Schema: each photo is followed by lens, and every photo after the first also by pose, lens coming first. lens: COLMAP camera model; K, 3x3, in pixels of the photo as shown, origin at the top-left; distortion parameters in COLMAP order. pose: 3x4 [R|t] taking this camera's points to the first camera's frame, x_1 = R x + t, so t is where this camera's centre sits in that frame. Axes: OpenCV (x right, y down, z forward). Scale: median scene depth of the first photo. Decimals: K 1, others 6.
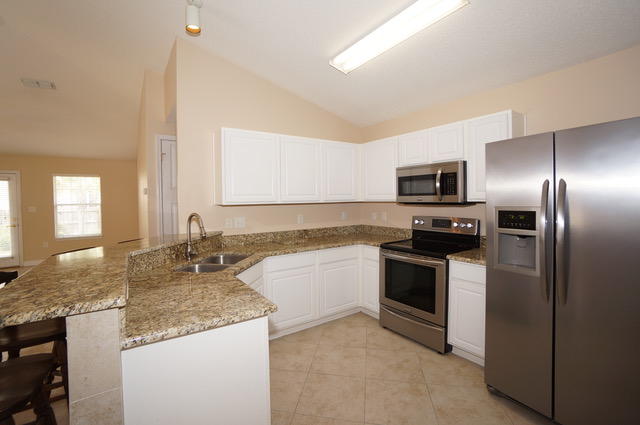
lens RADIAL K [[287.2, 0, 315.7], [0, 287.2, 209.2], [0, 0, 1]] dist [-0.049138, 0.015473]
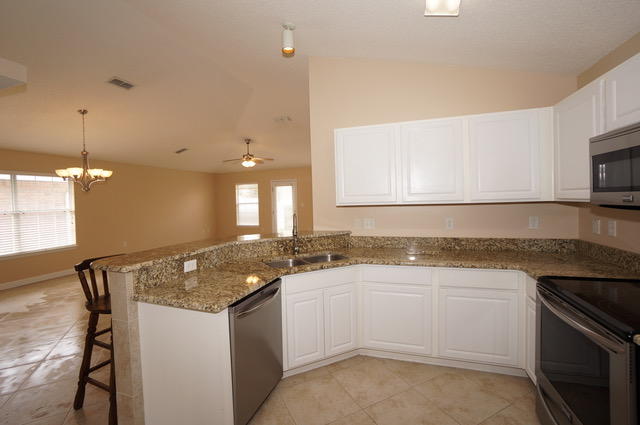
lens RADIAL K [[287.2, 0, 312.5], [0, 287.2, 206.5], [0, 0, 1]] dist [-0.049138, 0.015473]
pose [[0.597504, 0.016541, -0.801695, 0.434914], [-0.010907, 0.999862, 0.012502, -0.022470], [0.801792, 0.001274, 0.597602, 0.313353]]
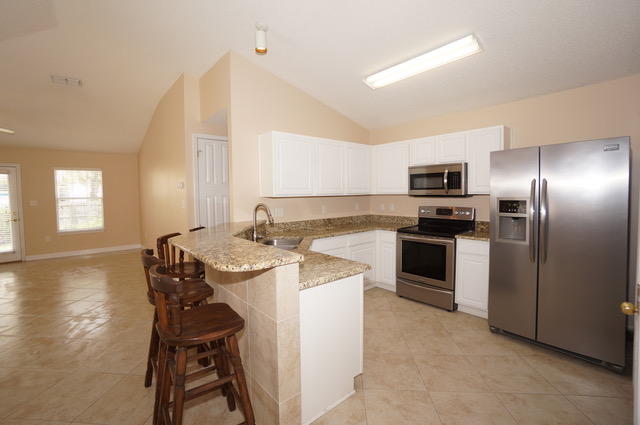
lens RADIAL K [[287.2, 0, 317.2], [0, 287.2, 209.5], [0, 0, 1]] dist [-0.049138, 0.015473]
pose [[0.993670, -0.005931, 0.112183, -0.272687], [0.003525, 0.999760, 0.021638, 0.011054], [-0.112284, -0.021105, 0.993452, -0.194251]]
